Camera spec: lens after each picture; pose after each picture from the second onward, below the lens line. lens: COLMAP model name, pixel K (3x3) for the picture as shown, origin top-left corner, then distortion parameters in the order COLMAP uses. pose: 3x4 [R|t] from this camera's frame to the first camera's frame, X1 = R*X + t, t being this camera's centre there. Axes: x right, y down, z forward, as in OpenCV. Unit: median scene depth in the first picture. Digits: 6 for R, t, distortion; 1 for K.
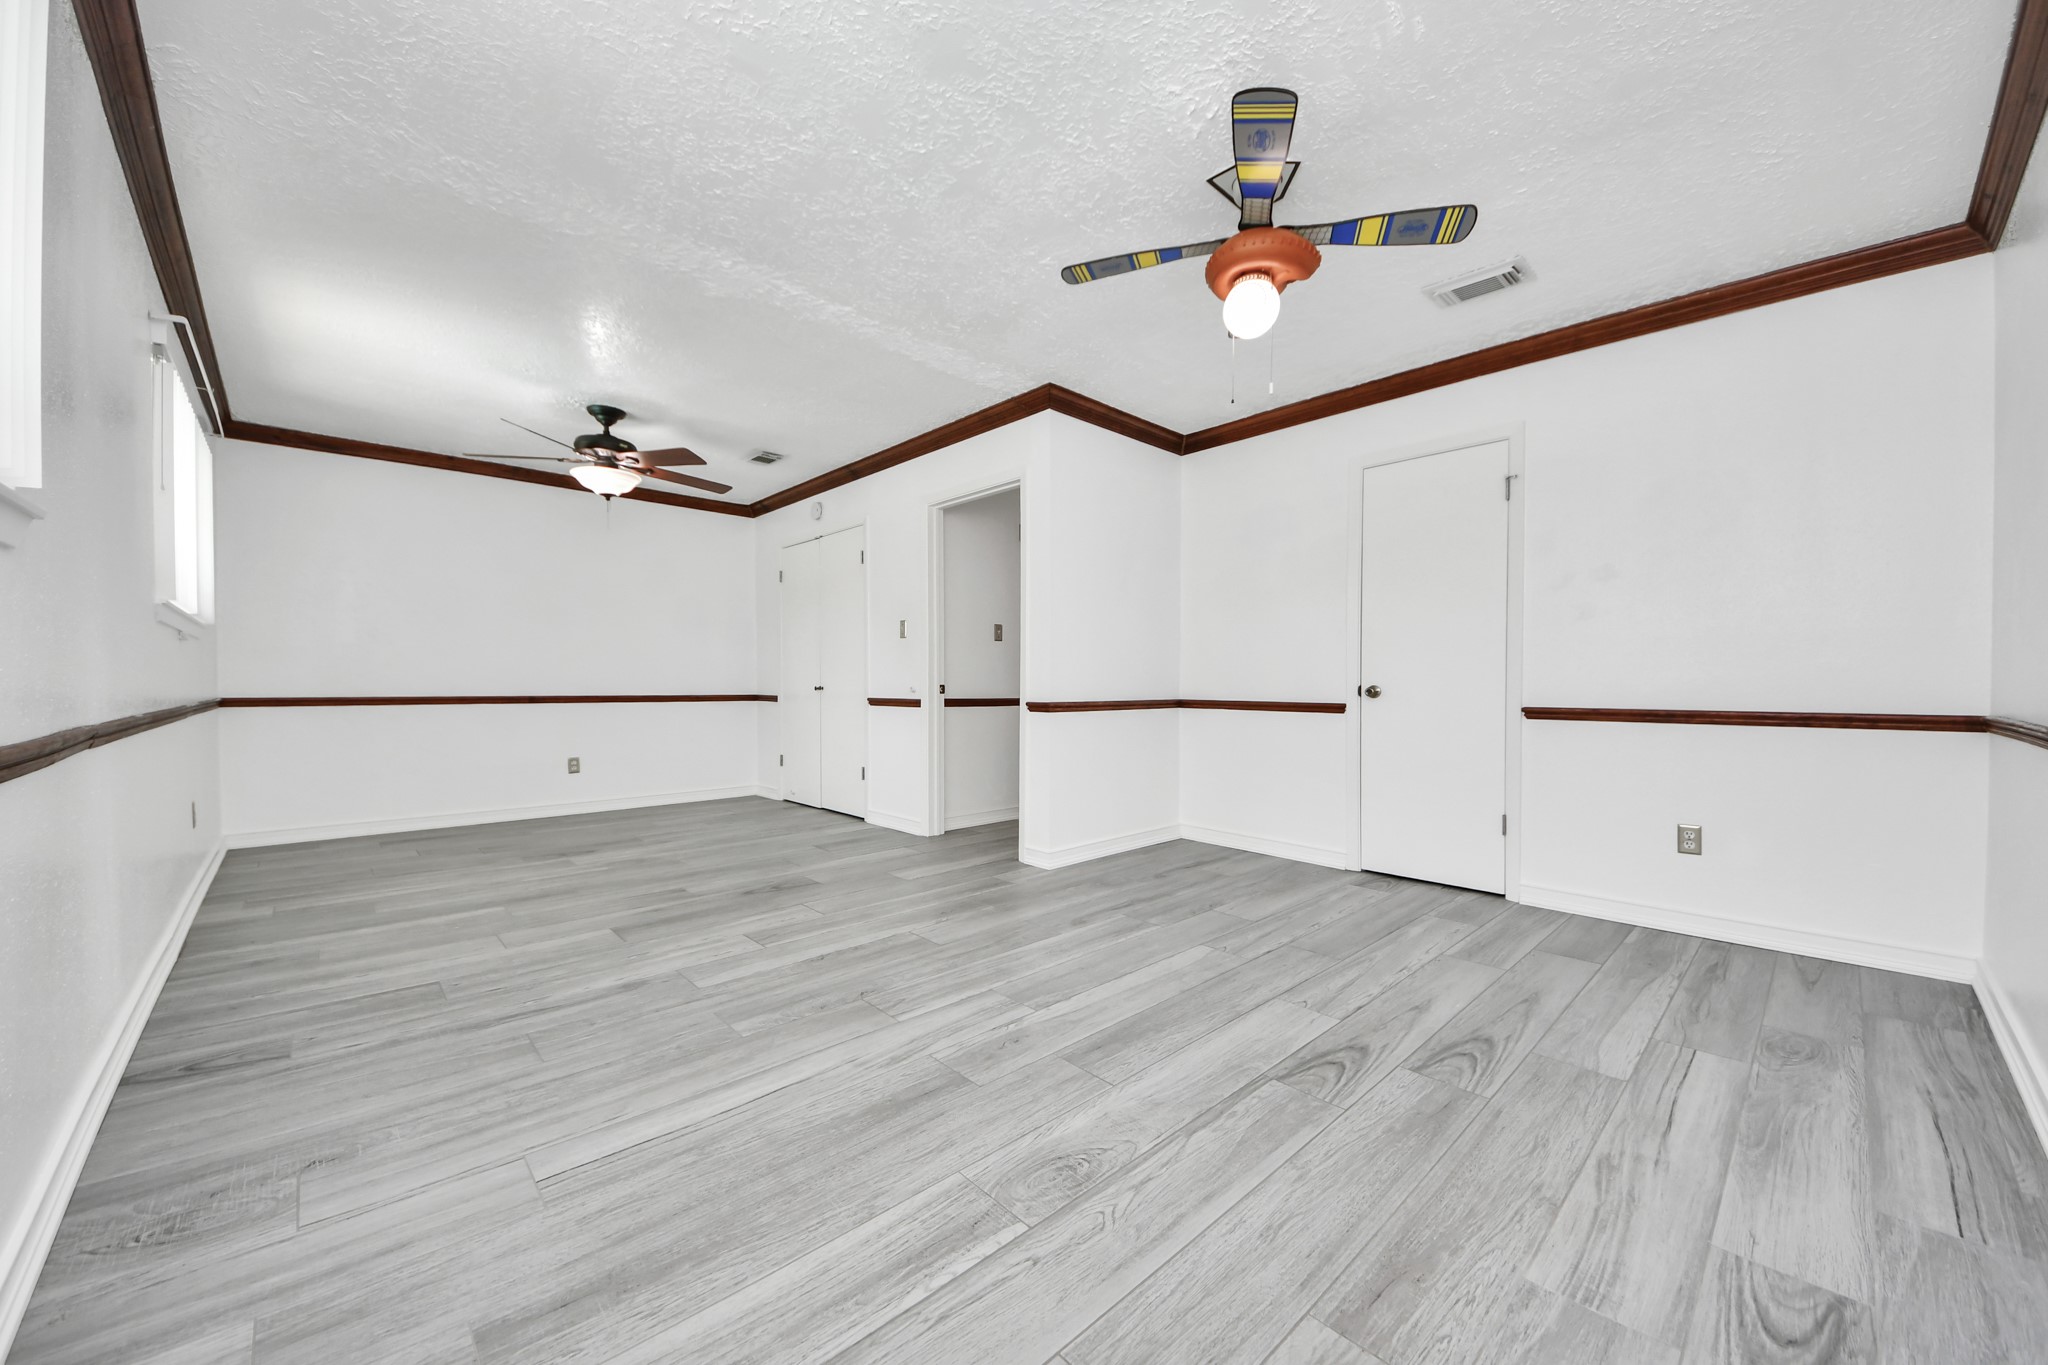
lens RADIAL K [[737.3, 0, 1027.1], [0, 737.3, 696.3], [0, 0, 1]] dist [0.001908, -0.000112]
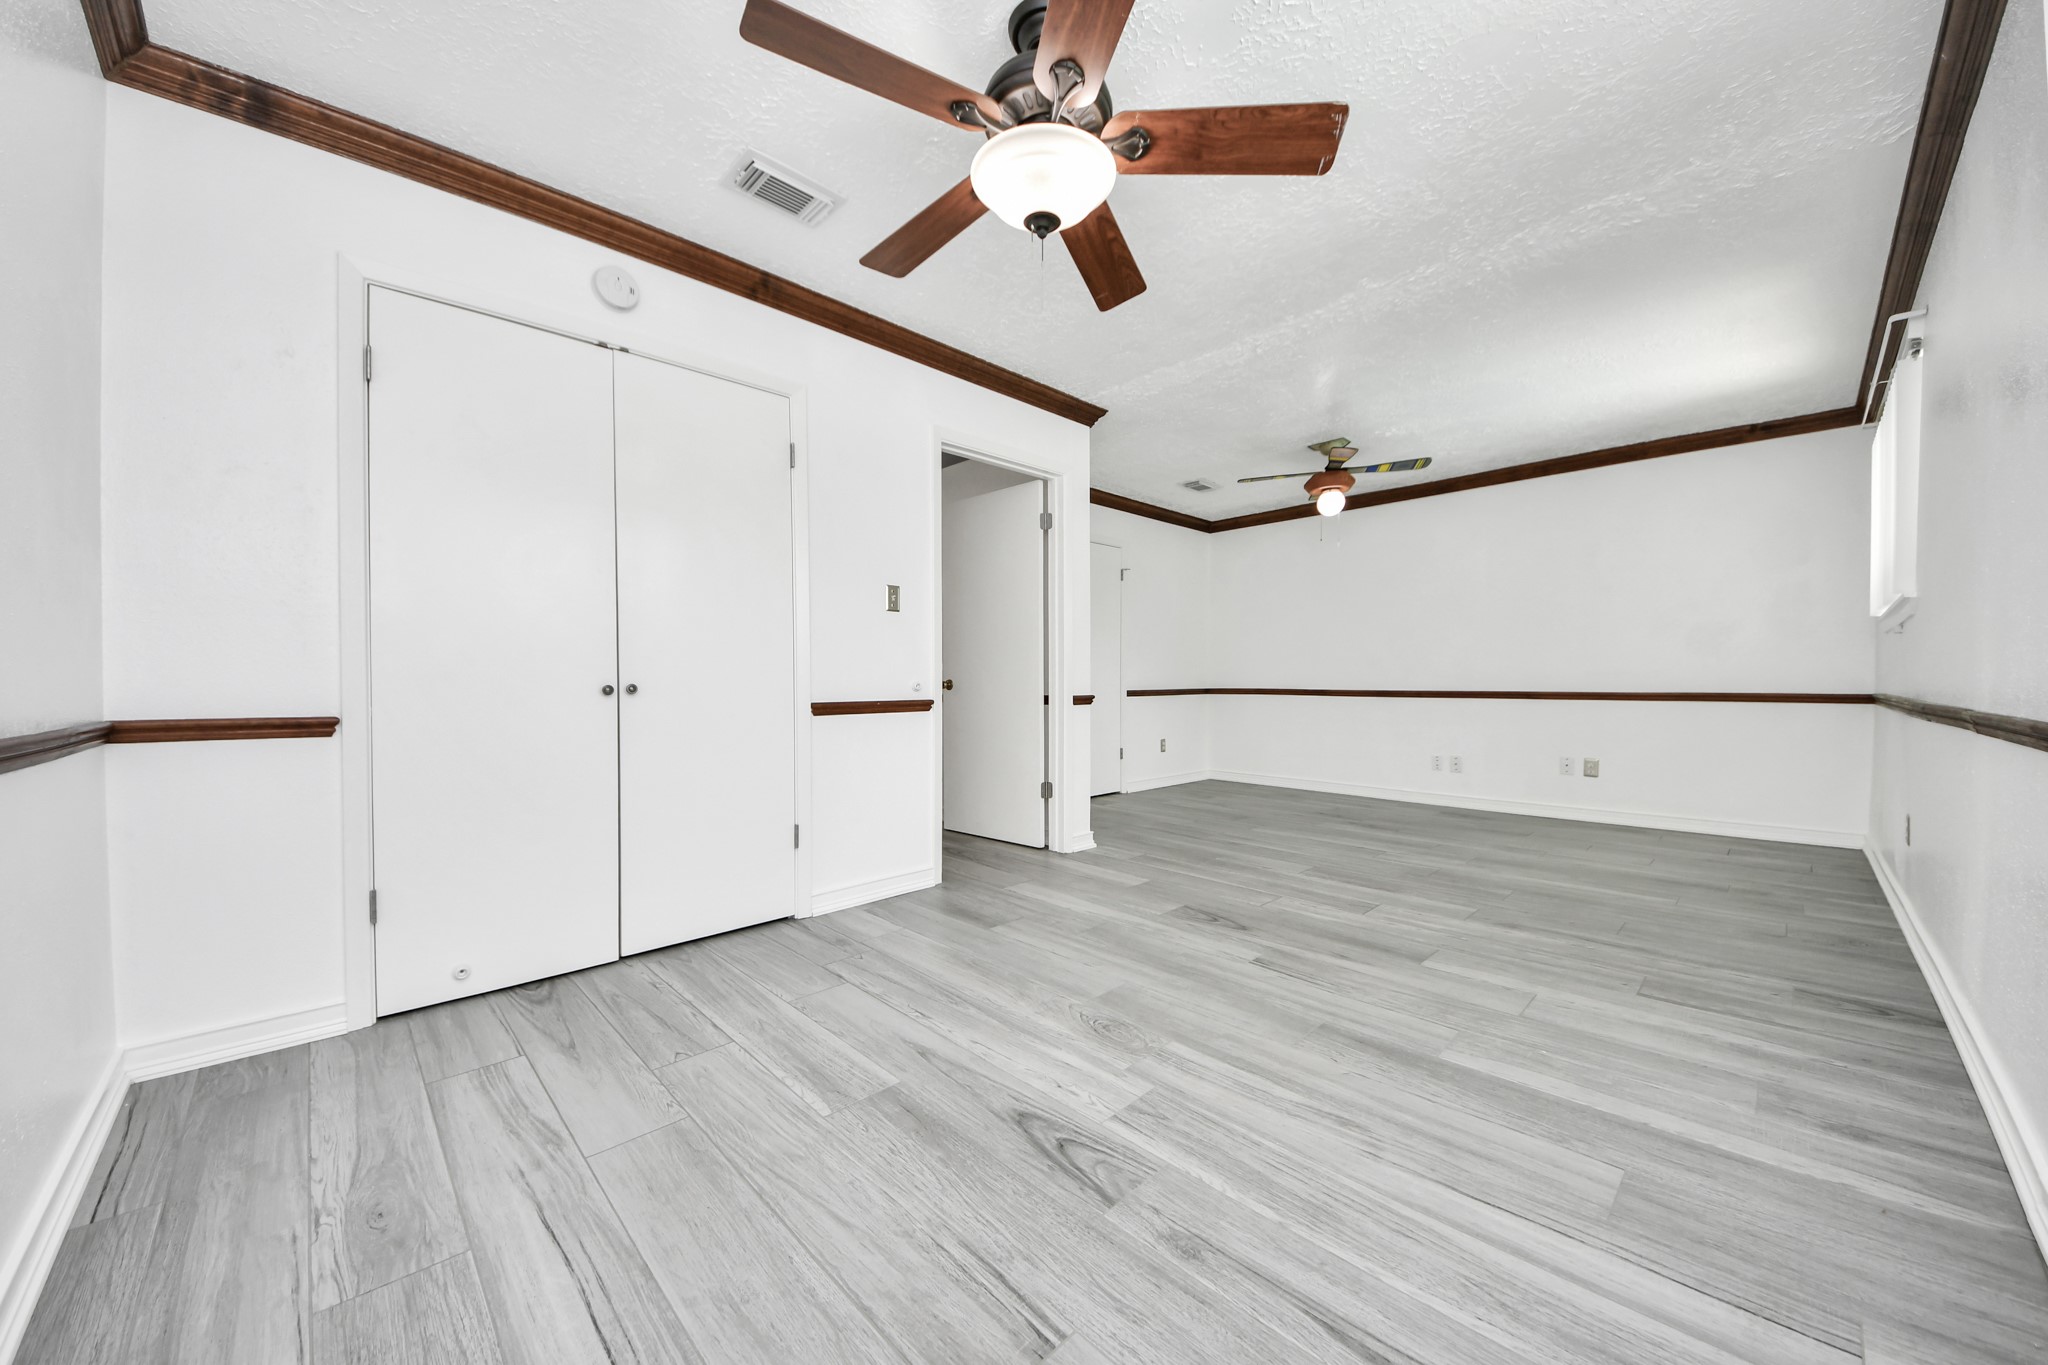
lens RADIAL K [[737.3, 0, 1027.1], [0, 737.3, 696.3], [0, 0, 1]] dist [0.001908, -0.000112]
pose [[0.003731, -0.023644, 0.999713, -1.599886], [0.013898, 0.999625, 0.023591, -0.027973], [-0.999896, 0.013806, 0.004058, 1.632461]]
